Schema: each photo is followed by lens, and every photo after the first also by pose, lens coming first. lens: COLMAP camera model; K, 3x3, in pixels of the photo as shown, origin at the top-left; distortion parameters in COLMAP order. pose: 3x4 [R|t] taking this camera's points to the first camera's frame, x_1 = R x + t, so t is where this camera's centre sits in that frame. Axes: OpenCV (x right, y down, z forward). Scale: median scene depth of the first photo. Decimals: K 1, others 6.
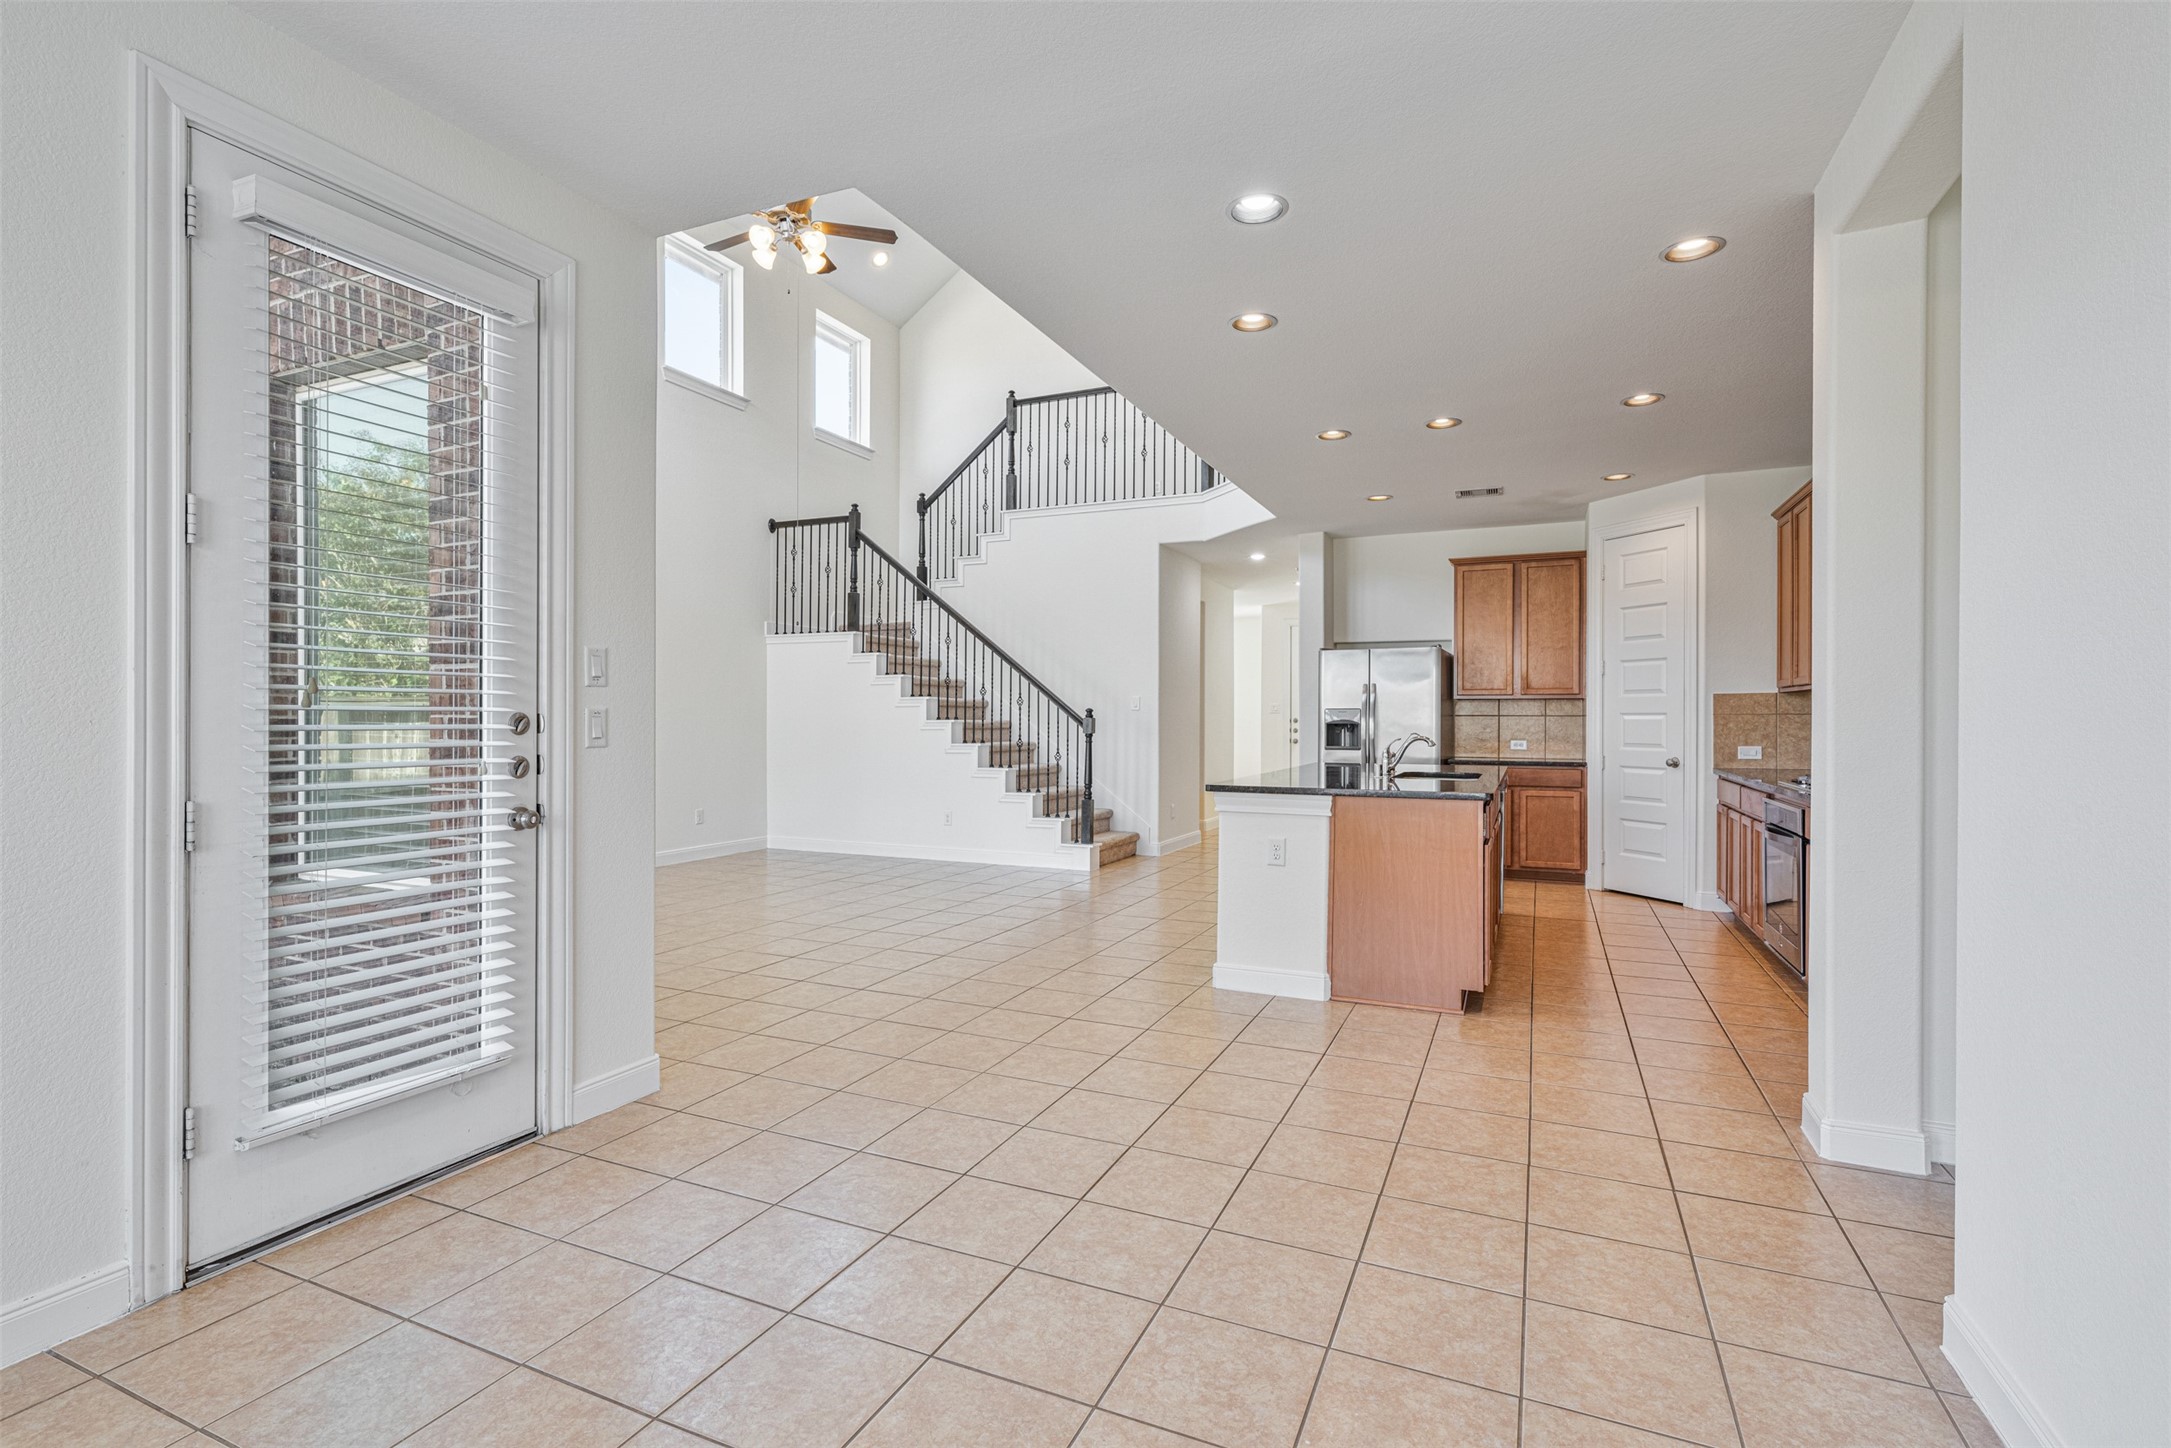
lens RADIAL K [[1001.2, 0, 1090.4], [0, 1001.2, 717.7], [0, 0, 1]] dist [-0.002686, 0.000031]
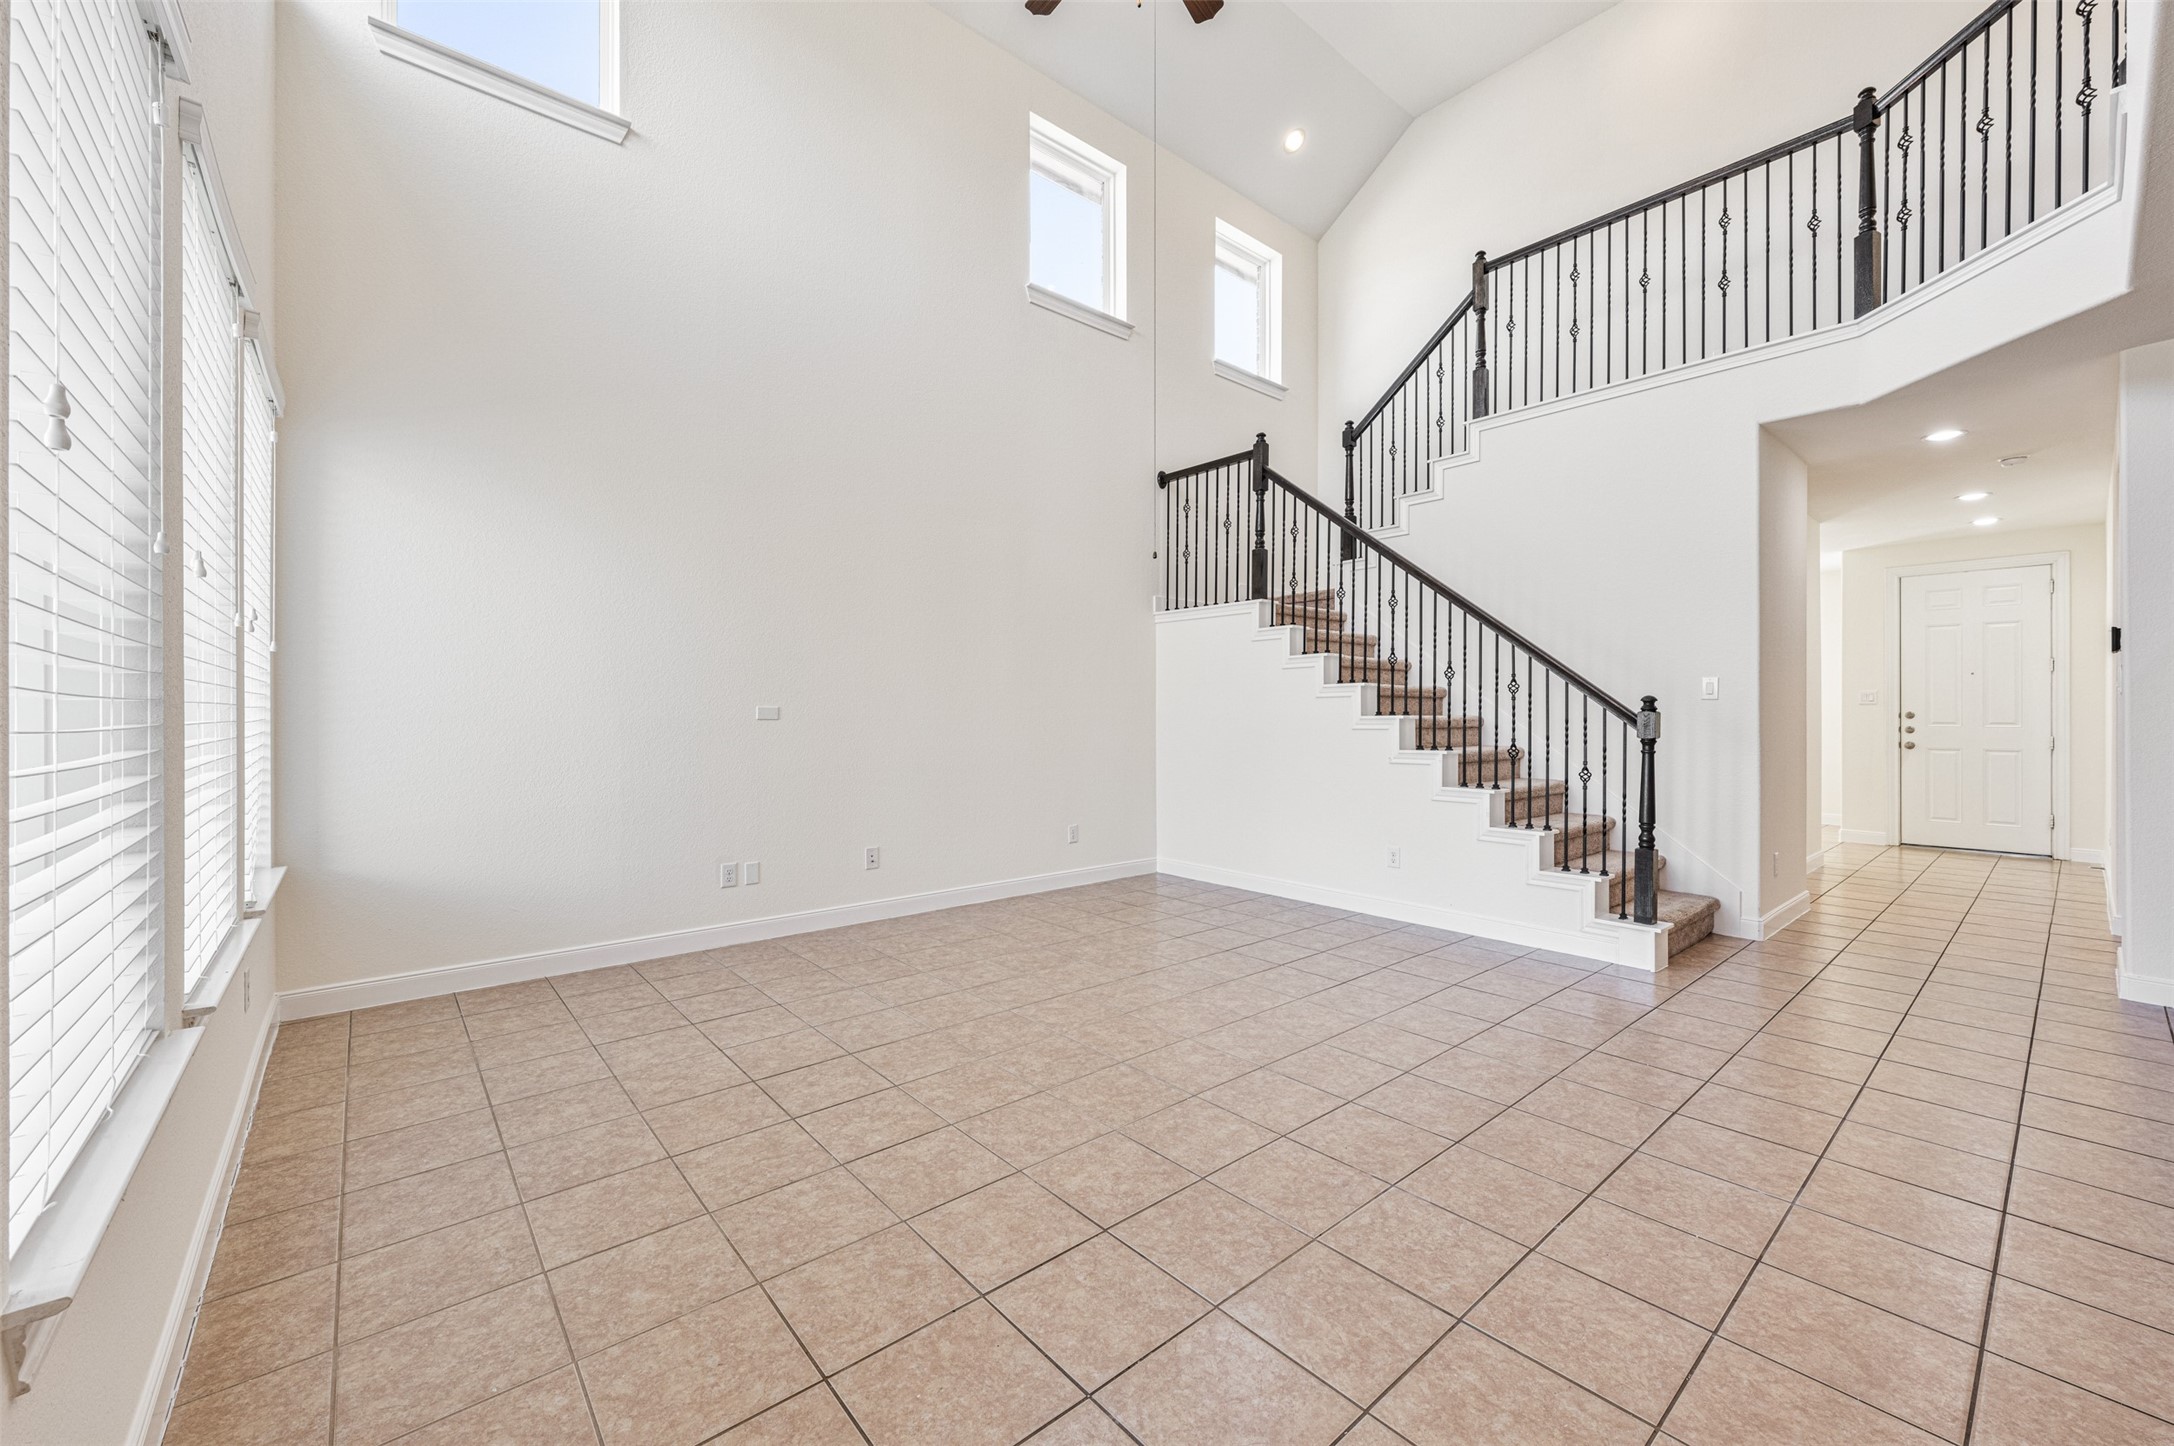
lens RADIAL K [[849.8, 0, 1093.0], [0, 849.8, 711.8], [0, 0, 1]] dist [-0.000124, -0.000043]
pose [[0.904496, -0.003324, -0.426469, -0.076499], [0.002358, 0.999993, -0.002794, 0.000724], [0.426475, 0.001522, 0.904498, 0.364315]]
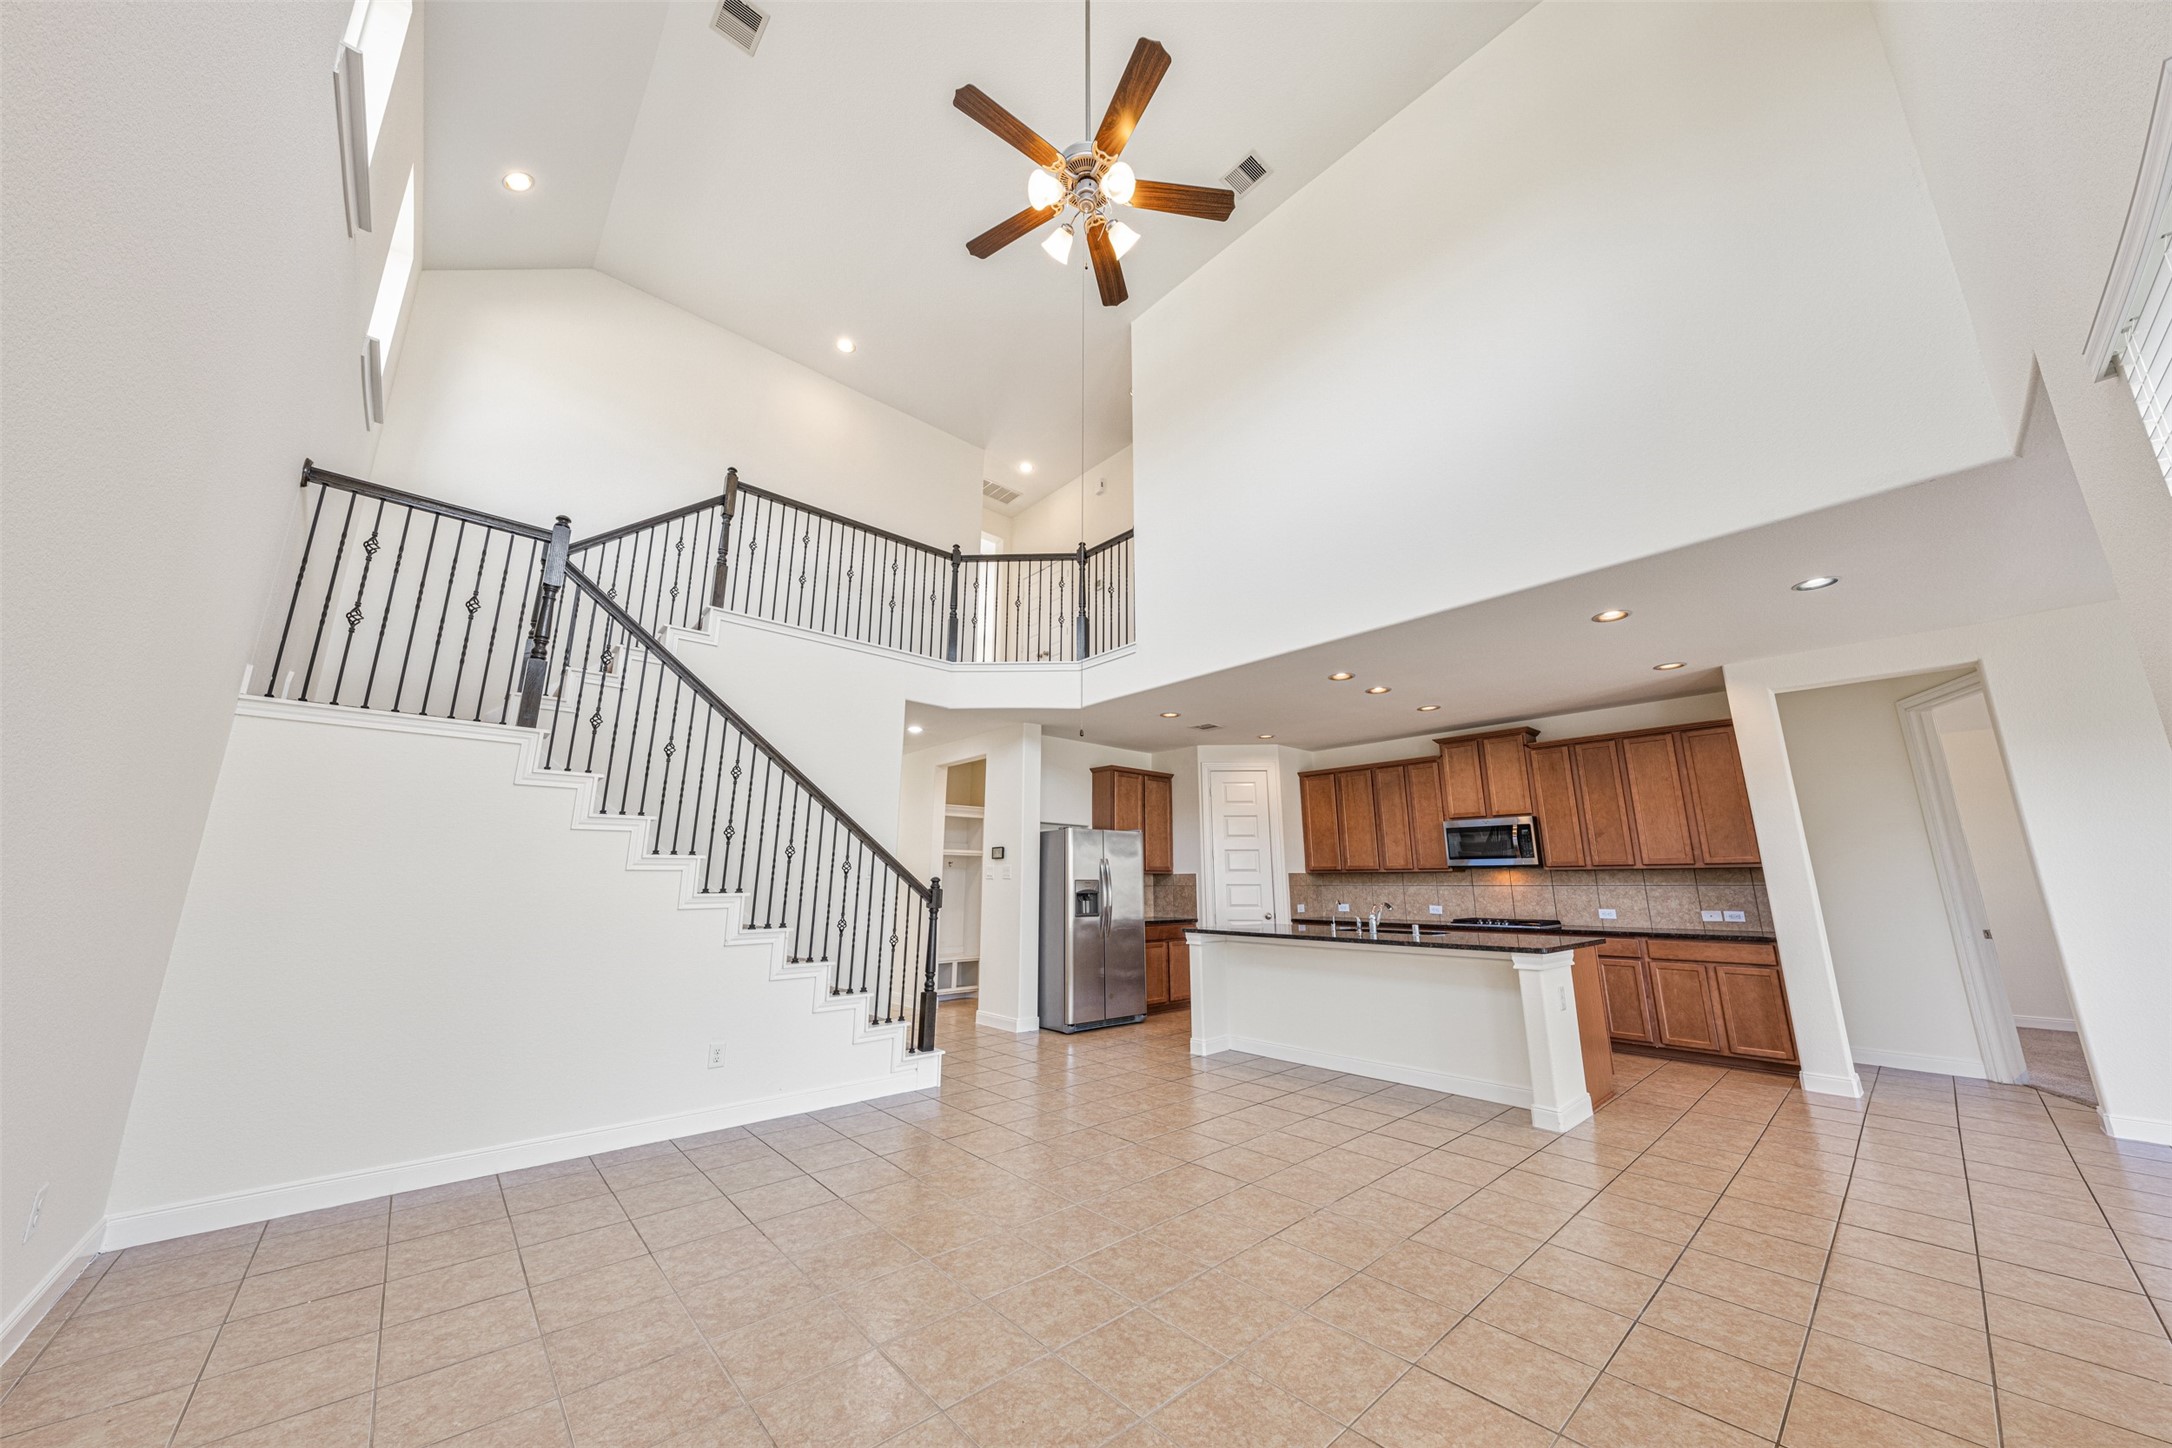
lens RADIAL K [[731.7, 0, 1088.7], [0, 731.7, 717.4], [0, 0, 1]] dist [-0.003683, 0.000904]
pose [[0.408388, 0.203915, 0.889740, -0.473939], [-0.000831, 0.974811, -0.223030, -0.003099], [-0.912808, 0.090343, 0.398271, 0.566731]]
